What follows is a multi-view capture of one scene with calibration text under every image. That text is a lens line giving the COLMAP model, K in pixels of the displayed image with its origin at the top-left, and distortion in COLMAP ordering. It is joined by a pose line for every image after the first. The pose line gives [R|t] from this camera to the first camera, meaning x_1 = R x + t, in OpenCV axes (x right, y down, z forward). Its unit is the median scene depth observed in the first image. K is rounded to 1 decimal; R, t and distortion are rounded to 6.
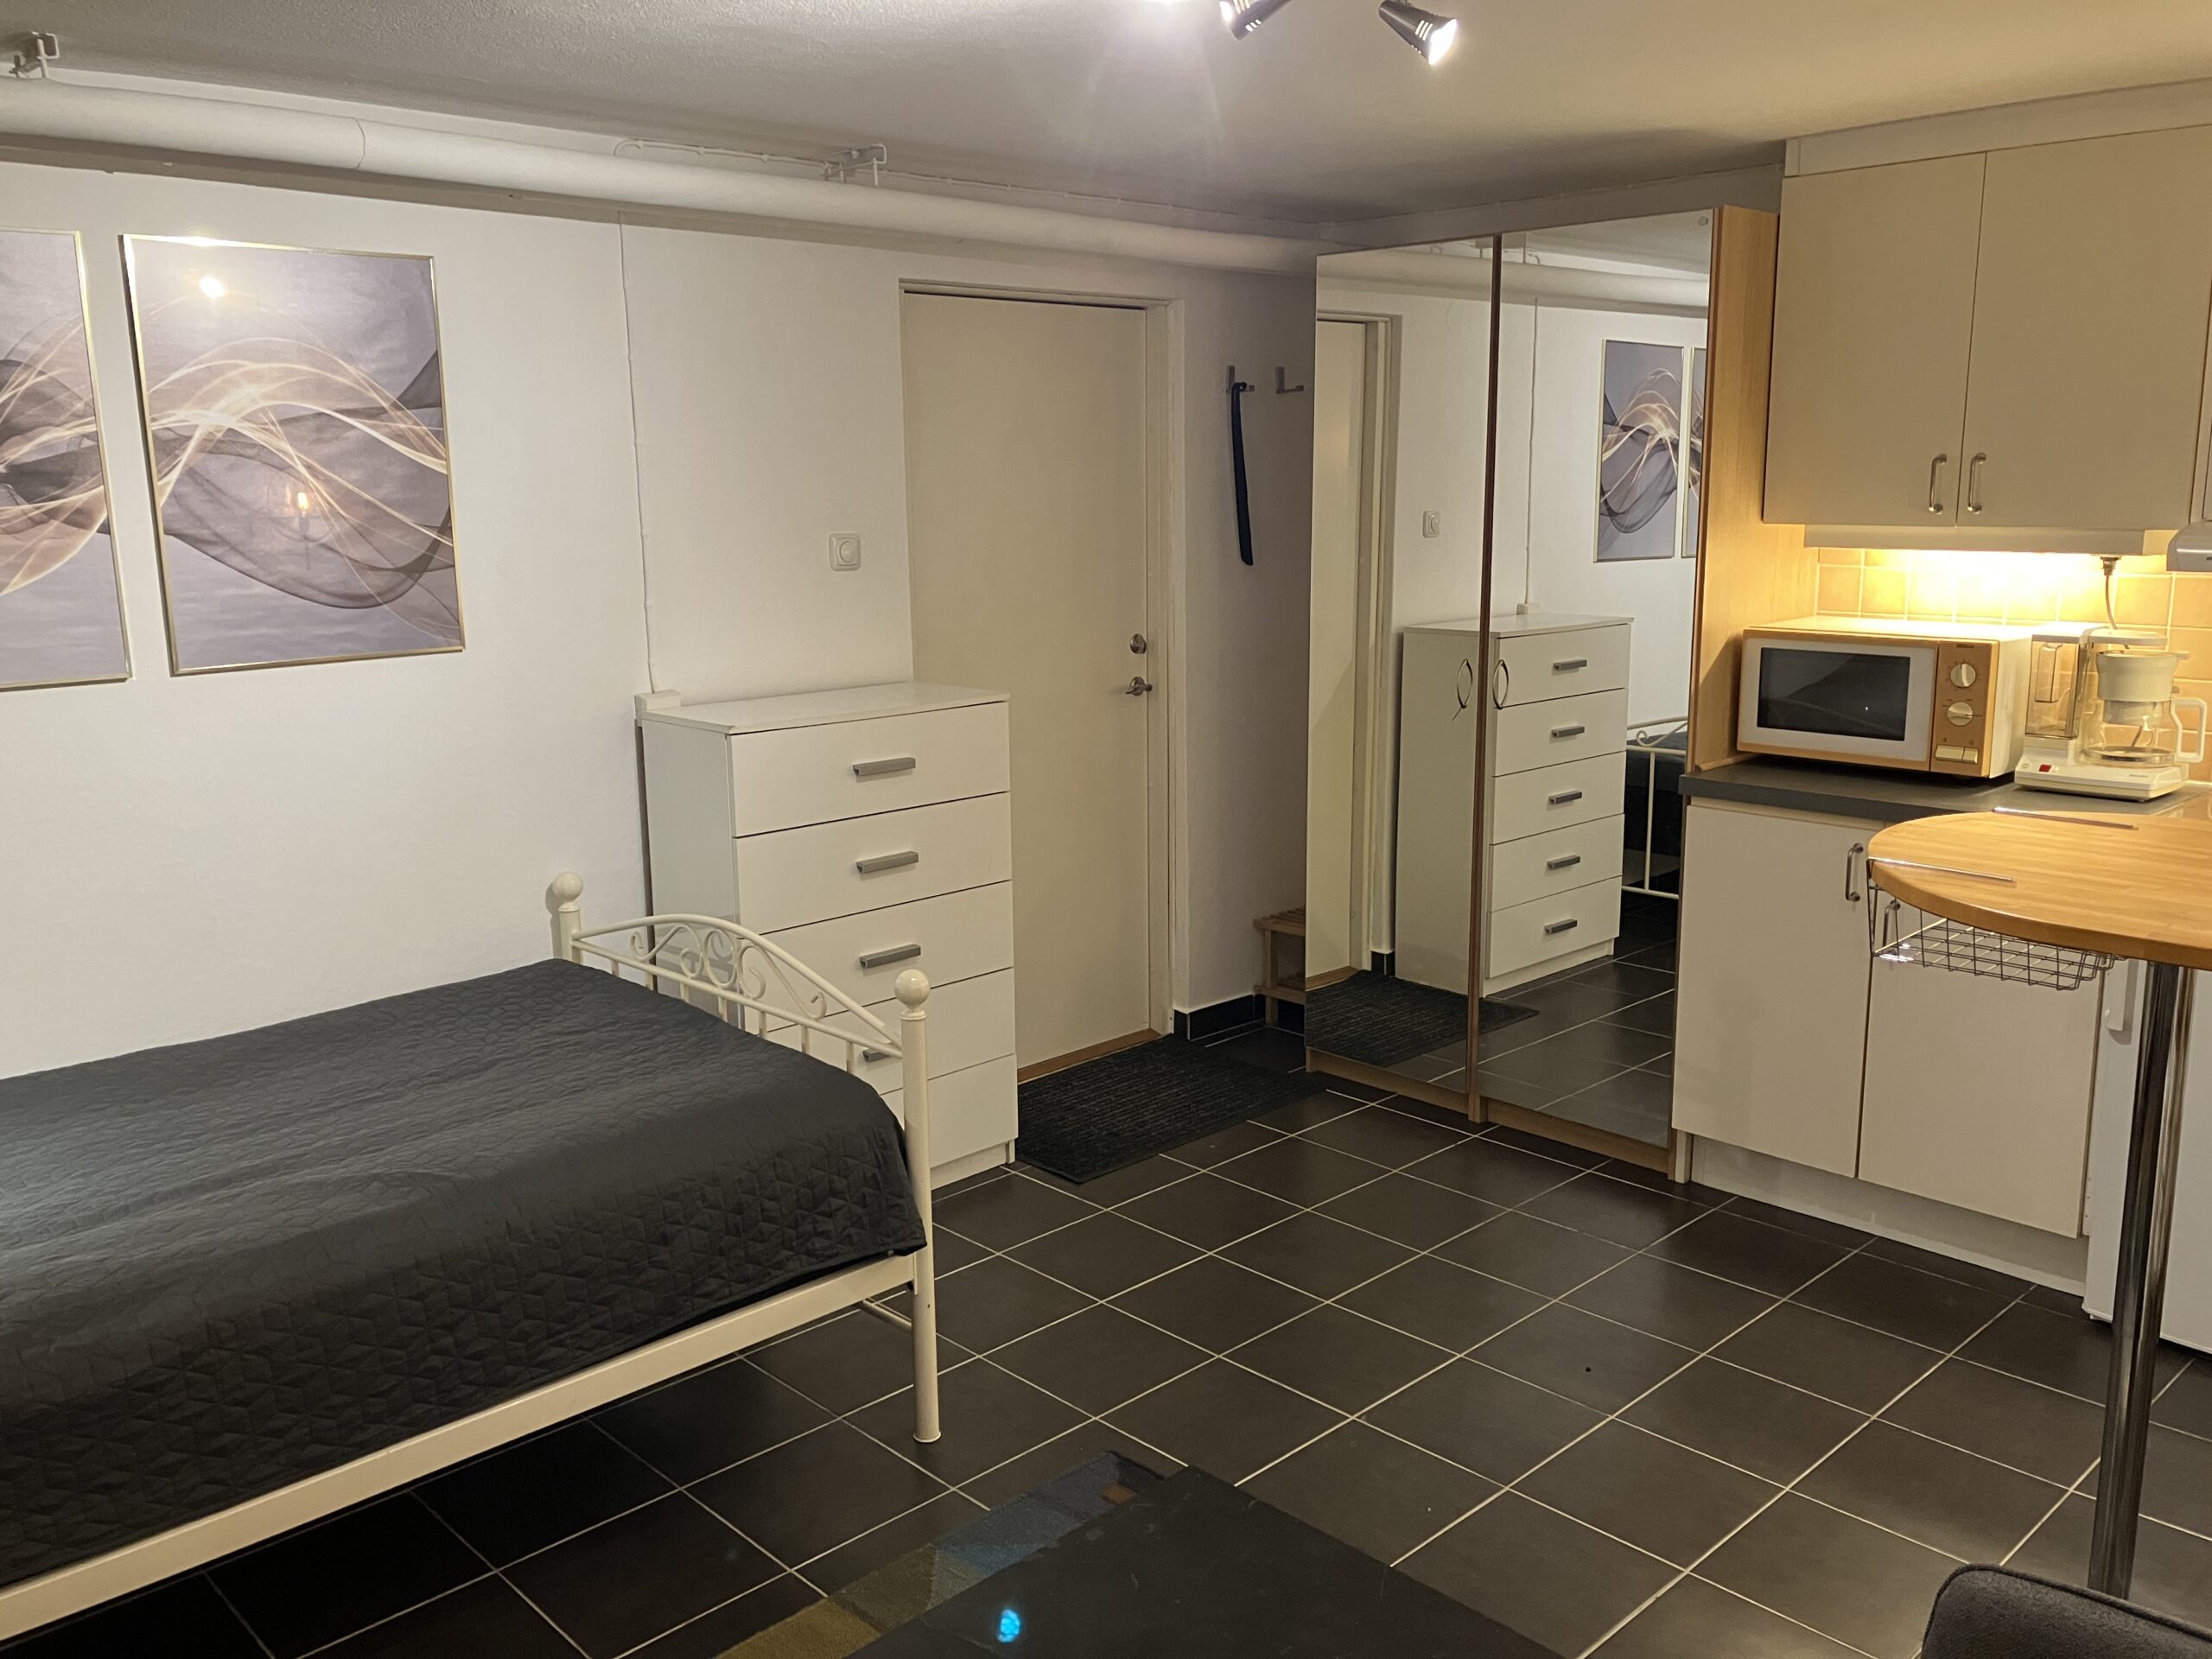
lens RADIAL K [[1818.8, 0, 1106.0], [0, 1818.8, 829.5], [0, 0, 1]] dist [-0.011146, 0.050607]
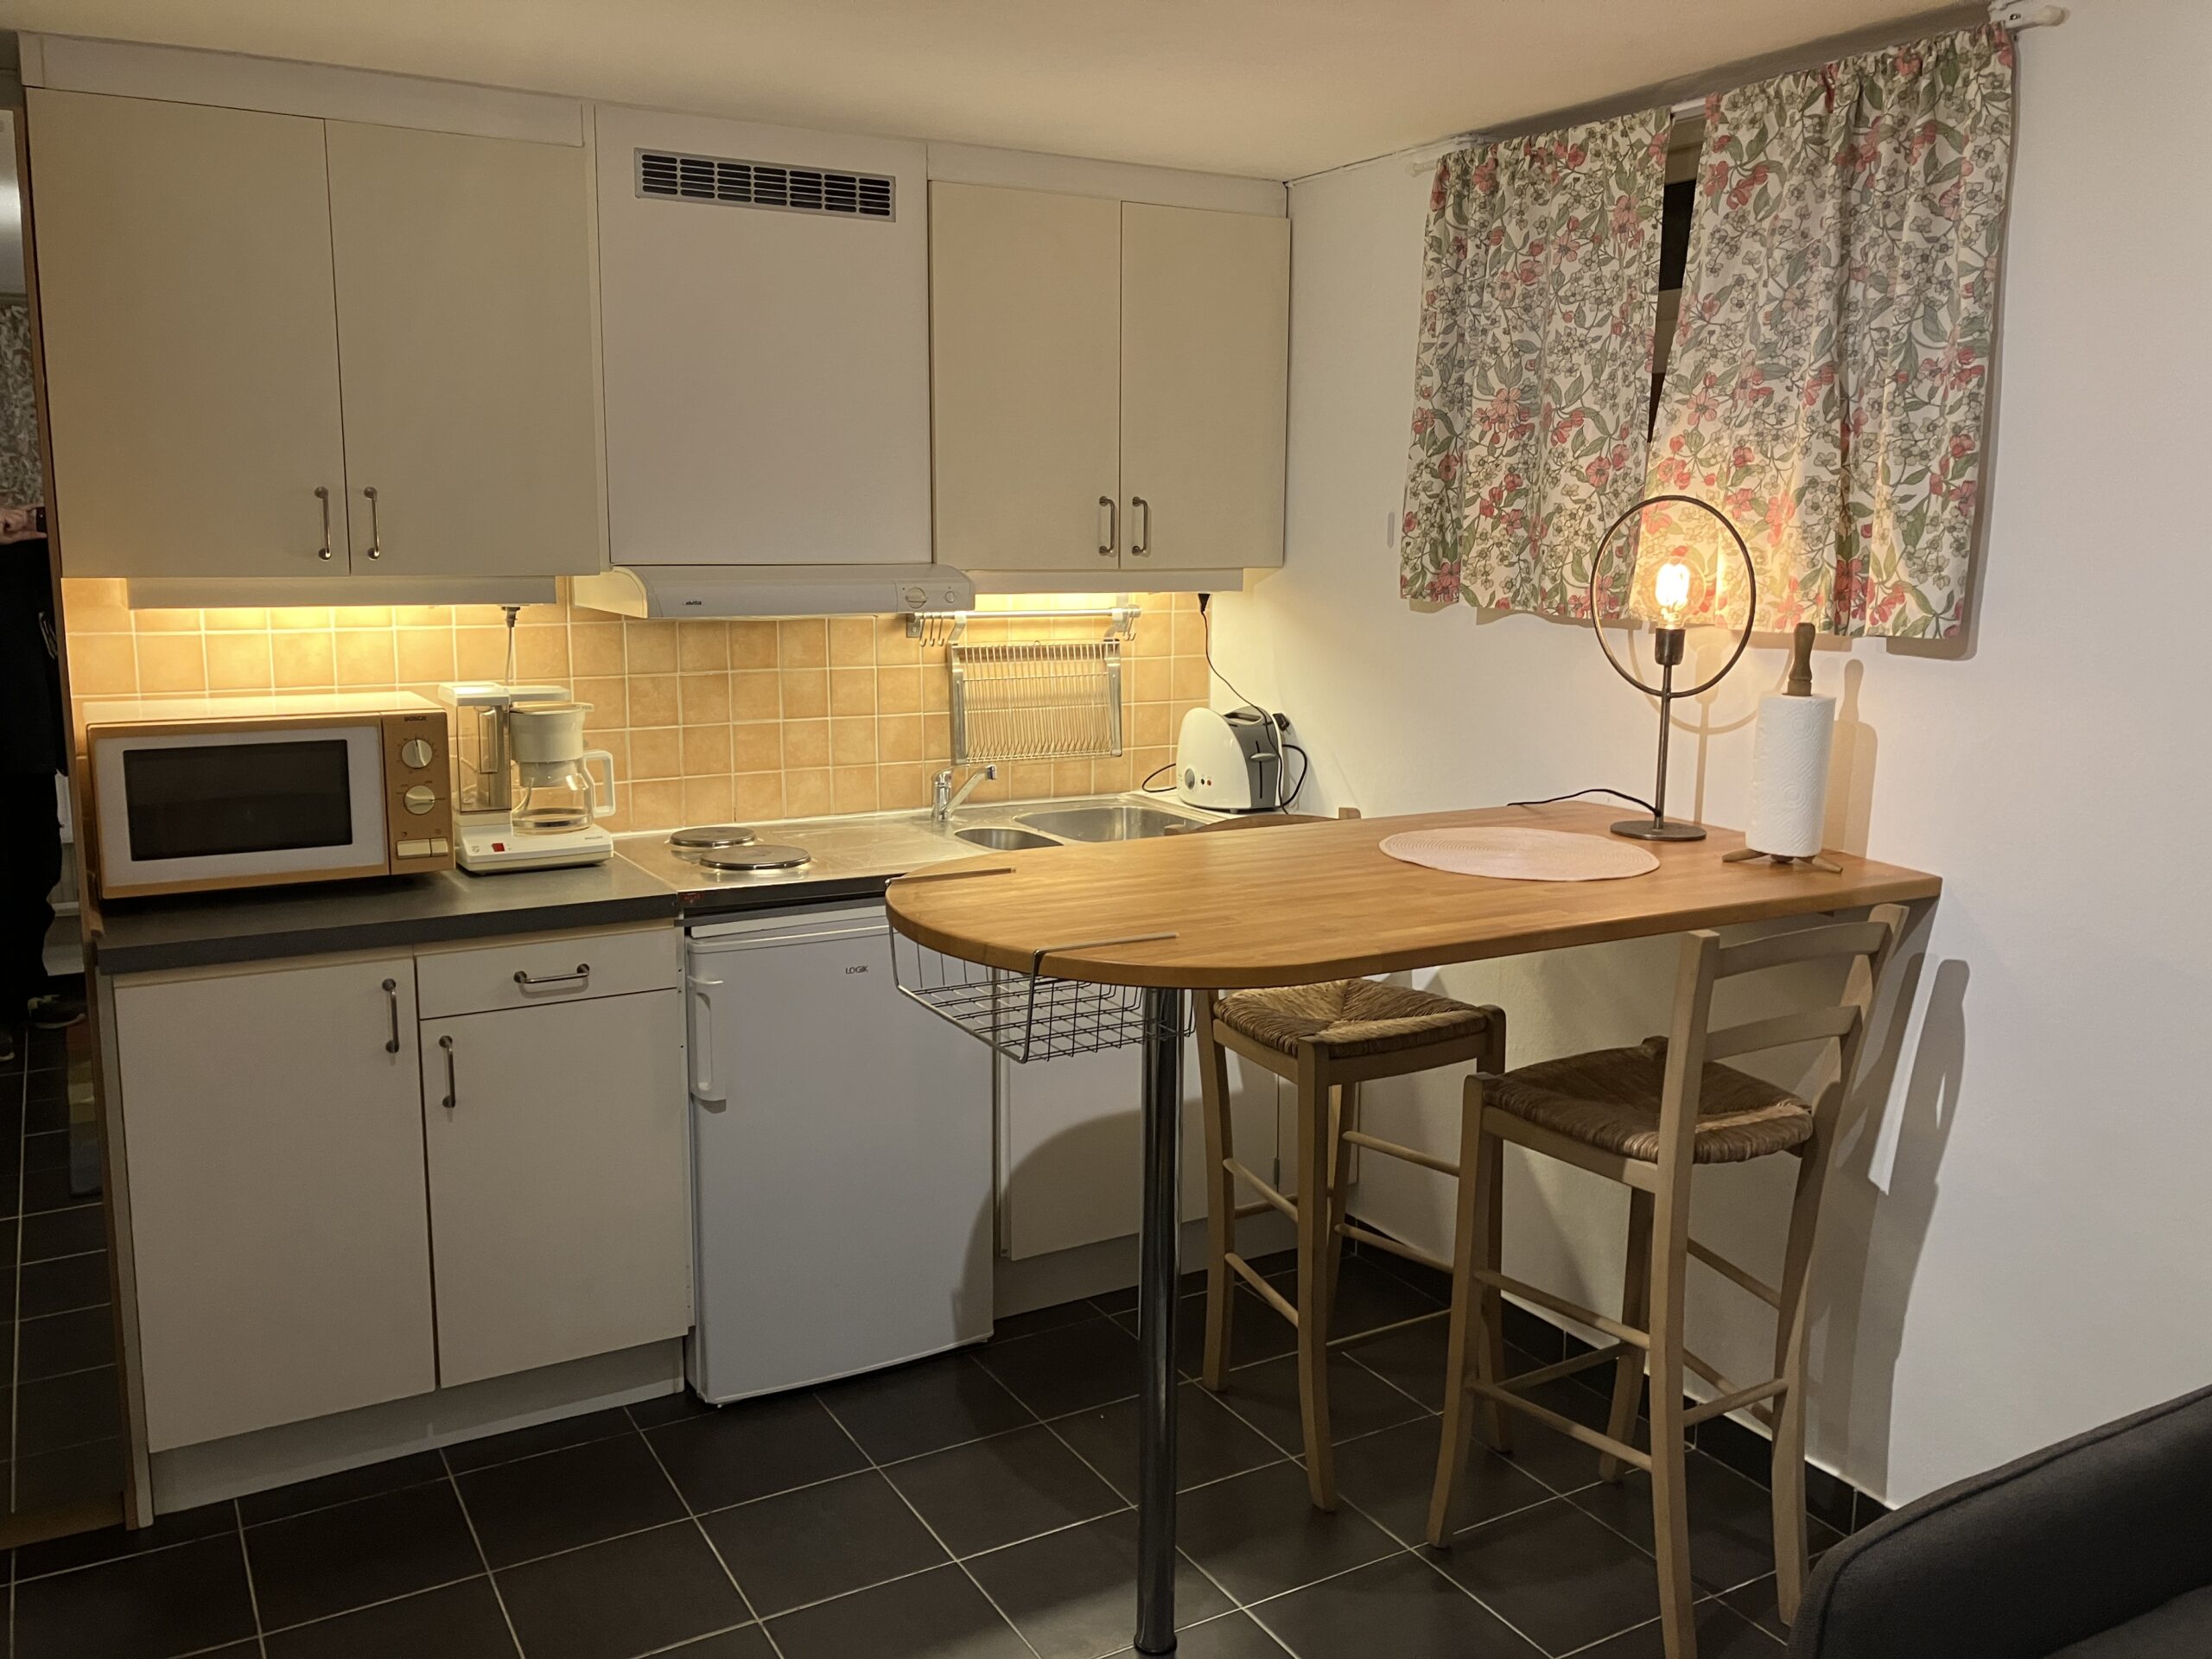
lens RADIAL K [[1818.8, 0, 1106.0], [0, 1818.8, 829.5], [0, 0, 1]] dist [-0.011146, 0.050607]
pose [[0.242163, -0.148362, 0.958825, -0.251508], [0.179317, 0.978059, 0.106050, -0.082512], [-0.953521, 0.146252, 0.263454, 0.488504]]
